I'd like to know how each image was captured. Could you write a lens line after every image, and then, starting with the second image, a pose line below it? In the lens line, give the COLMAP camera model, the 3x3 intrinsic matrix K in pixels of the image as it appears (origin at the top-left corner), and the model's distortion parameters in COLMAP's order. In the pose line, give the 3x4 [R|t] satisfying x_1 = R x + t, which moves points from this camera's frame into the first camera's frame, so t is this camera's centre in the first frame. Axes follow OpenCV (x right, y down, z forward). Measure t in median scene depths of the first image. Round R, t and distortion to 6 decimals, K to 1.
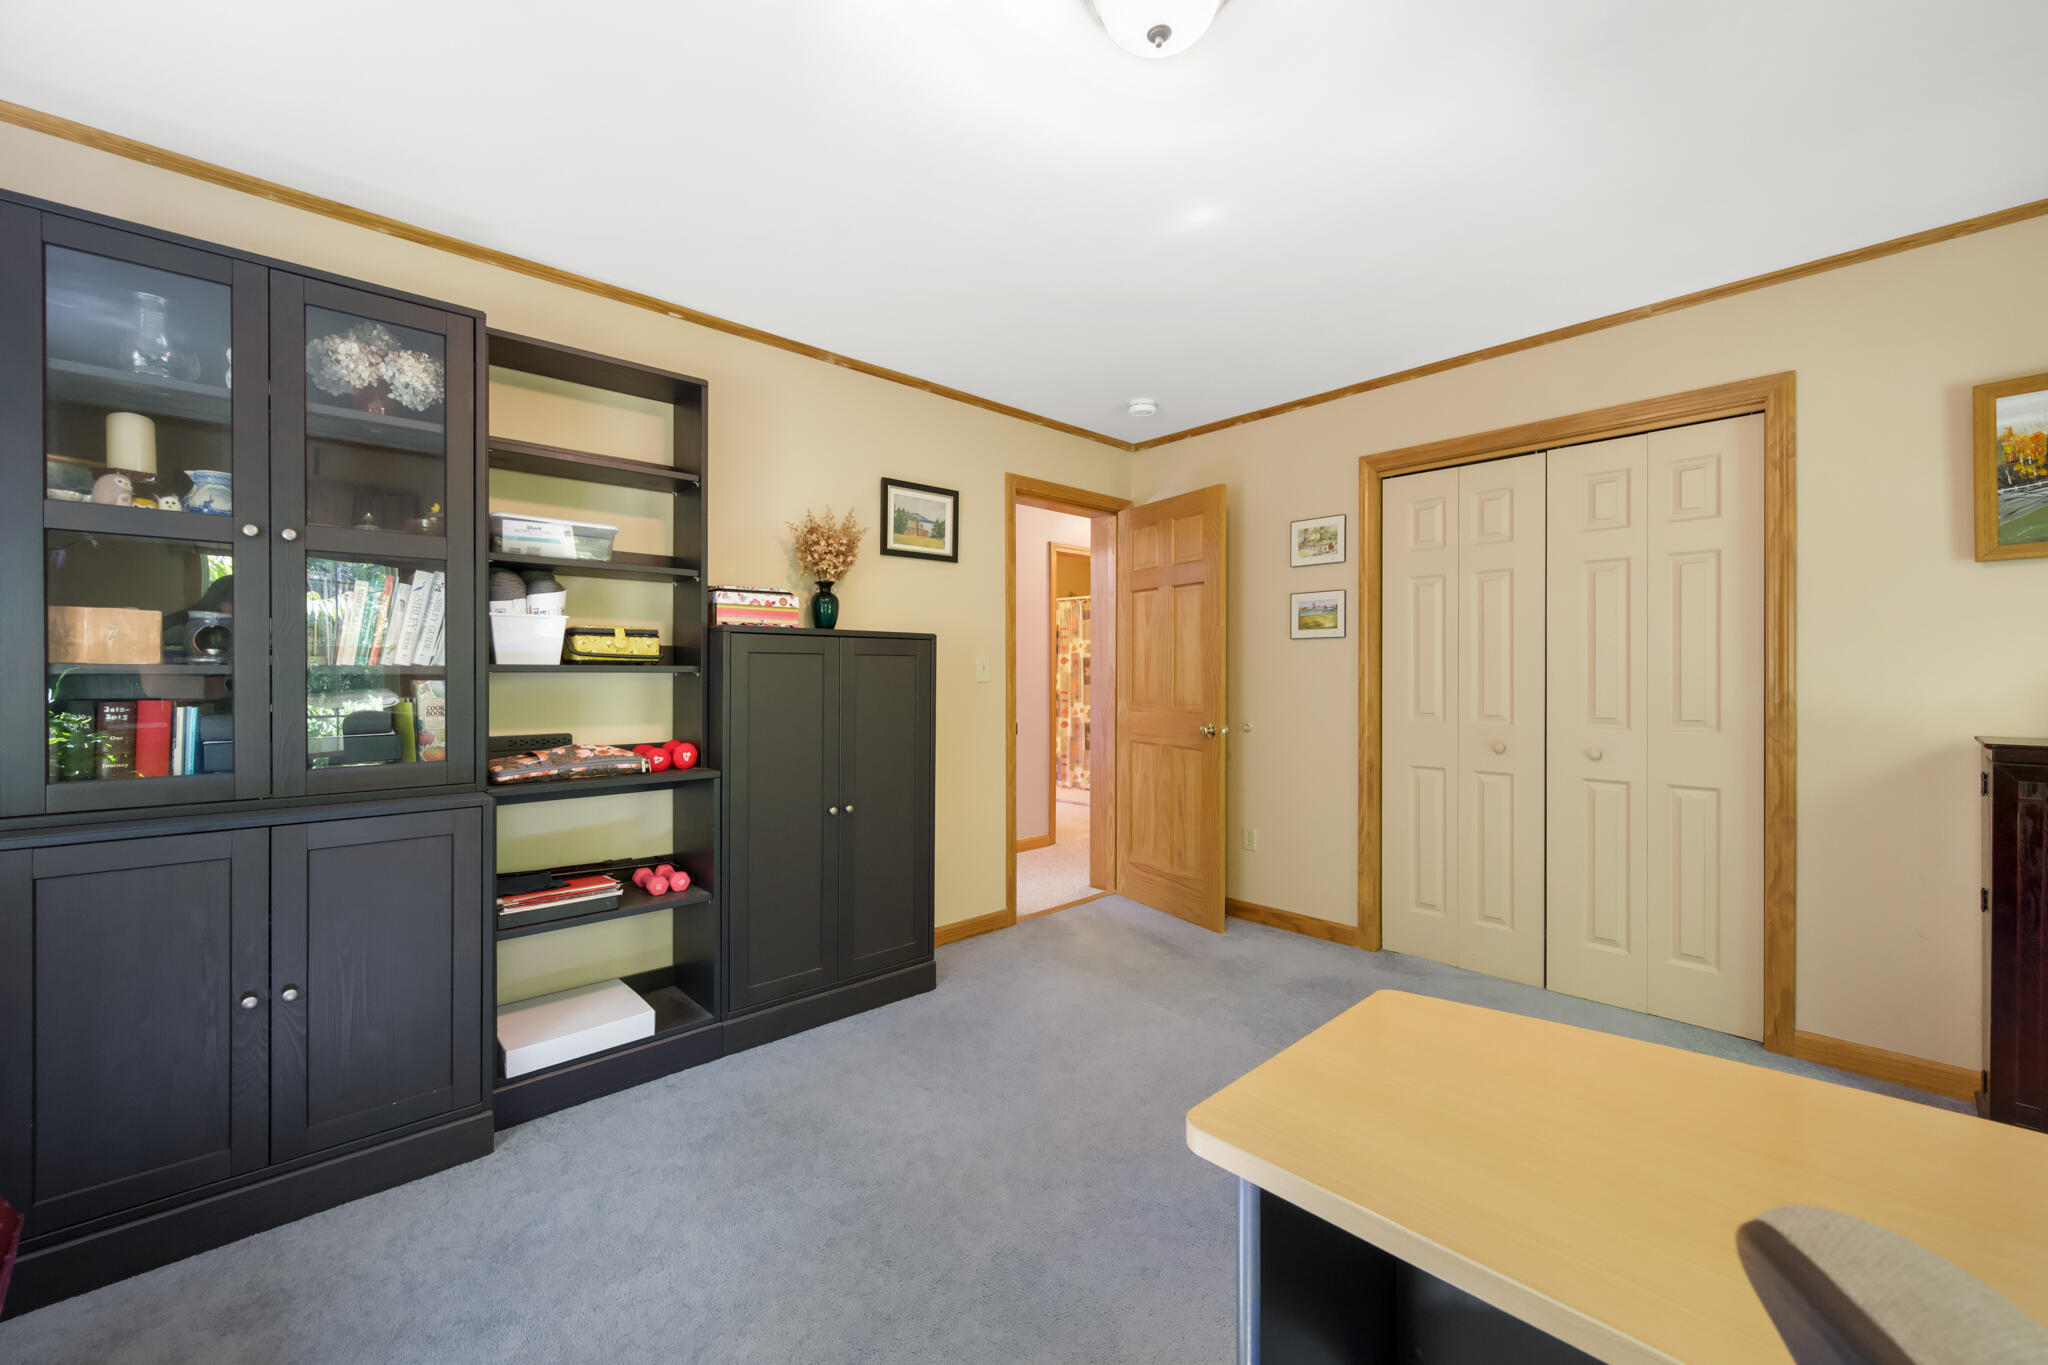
lens RADIAL K [[809.7, 0, 1019.0], [0, 809.7, 676.8], [0, 0, 1]] dist [0.000432, 0.000444]
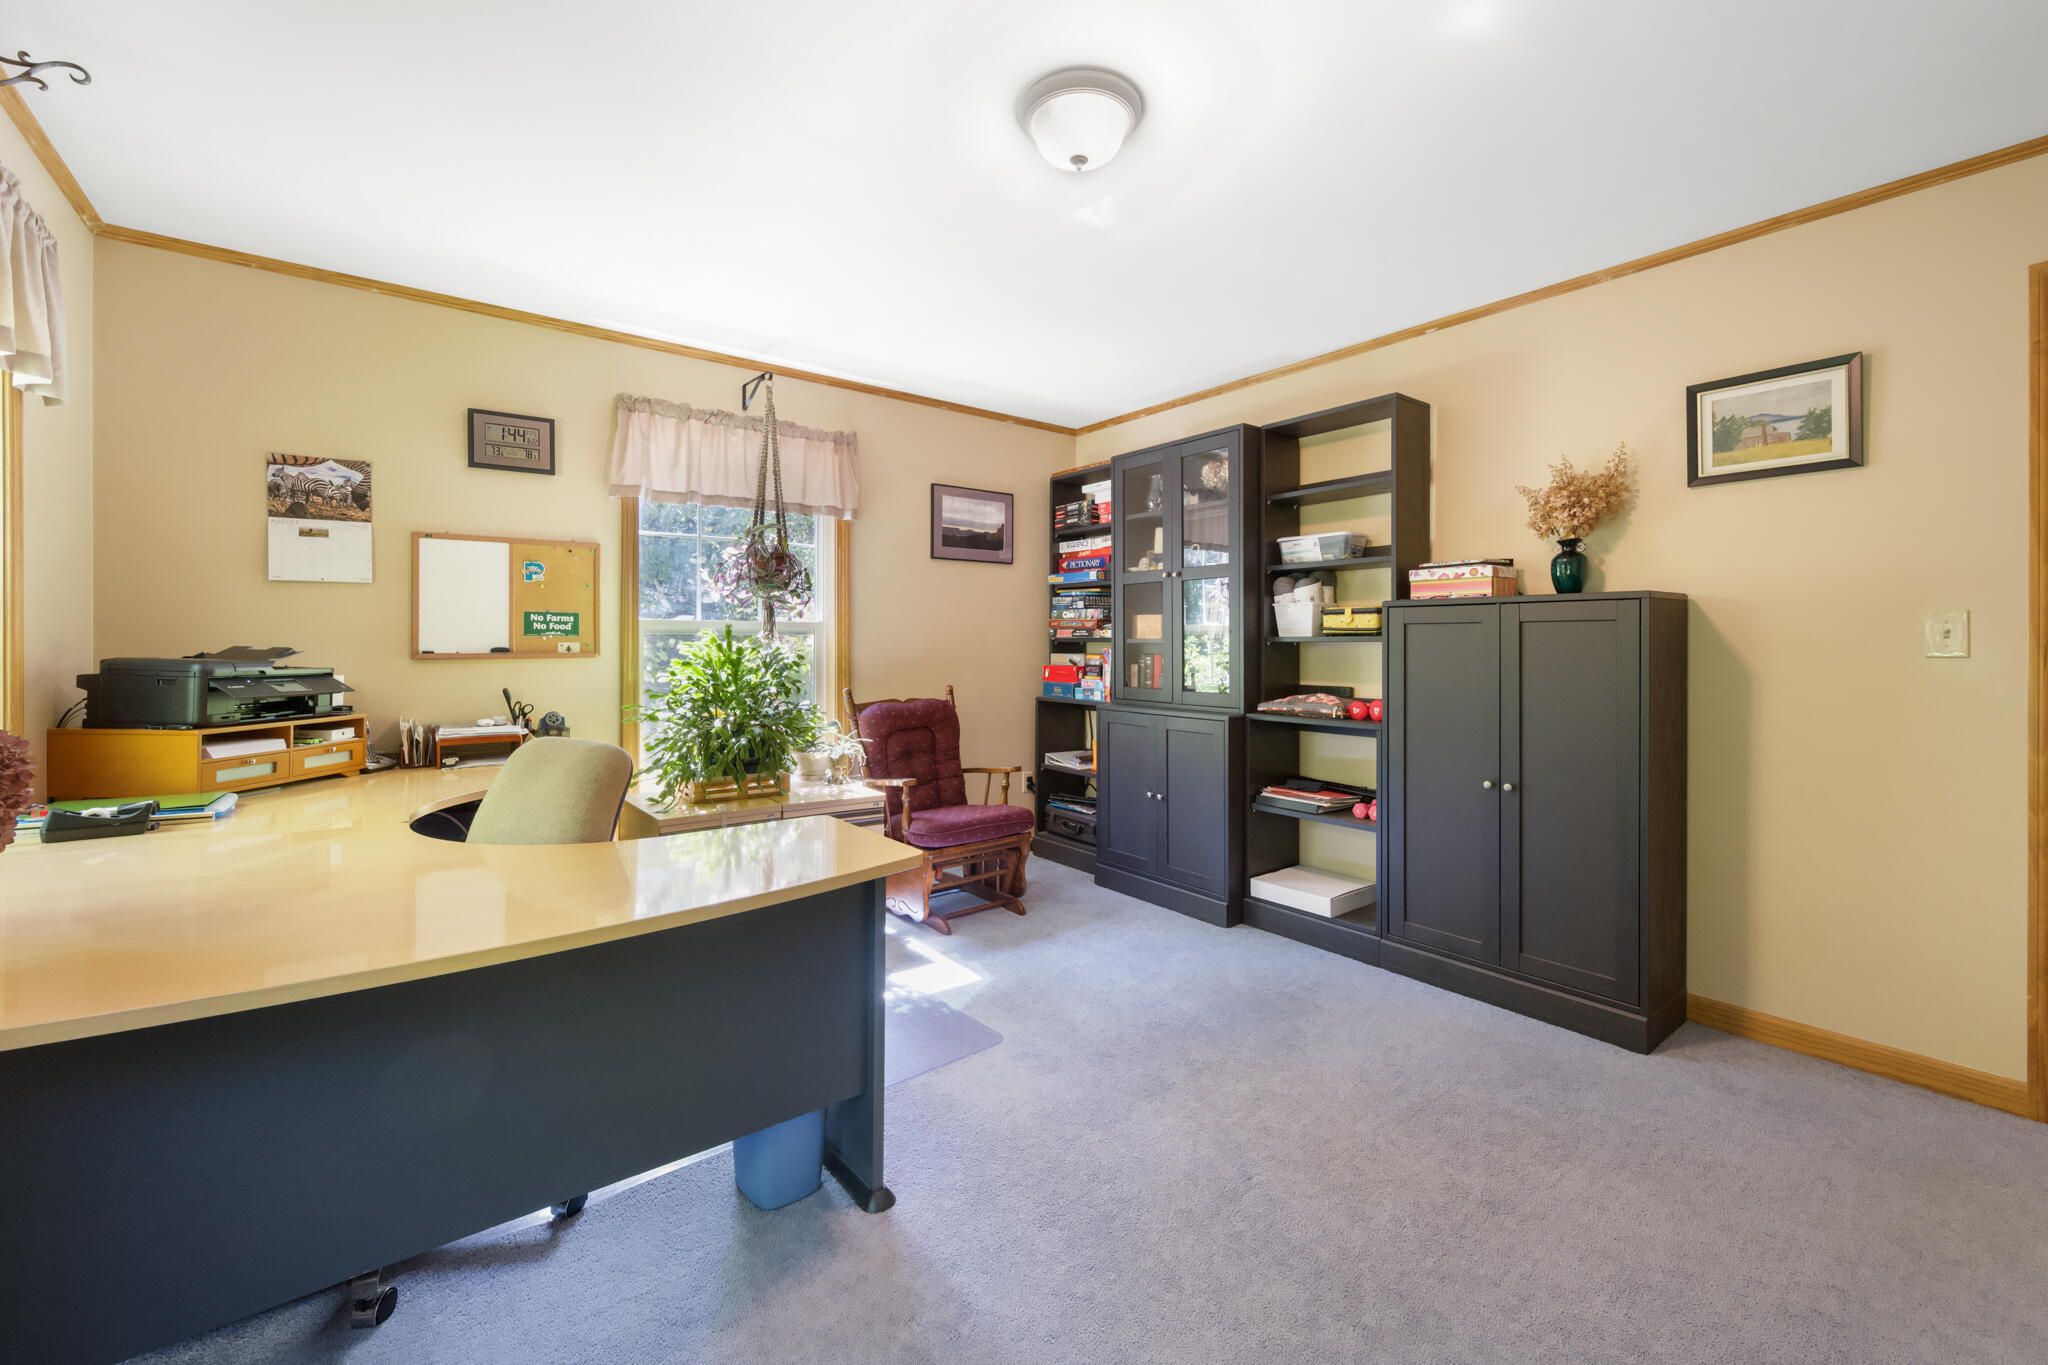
lens RADIAL K [[832.5, 0, 1022.8], [0, 832.5, 648.7], [0, 0, 1]] dist [-0.000332, -0.000112]
pose [[-0.092520, 0.005839, -0.995694, 0.878524], [-0.006517, 0.999958, 0.006469, 0.000320], [0.995690, 0.007087, -0.092478, 0.585528]]
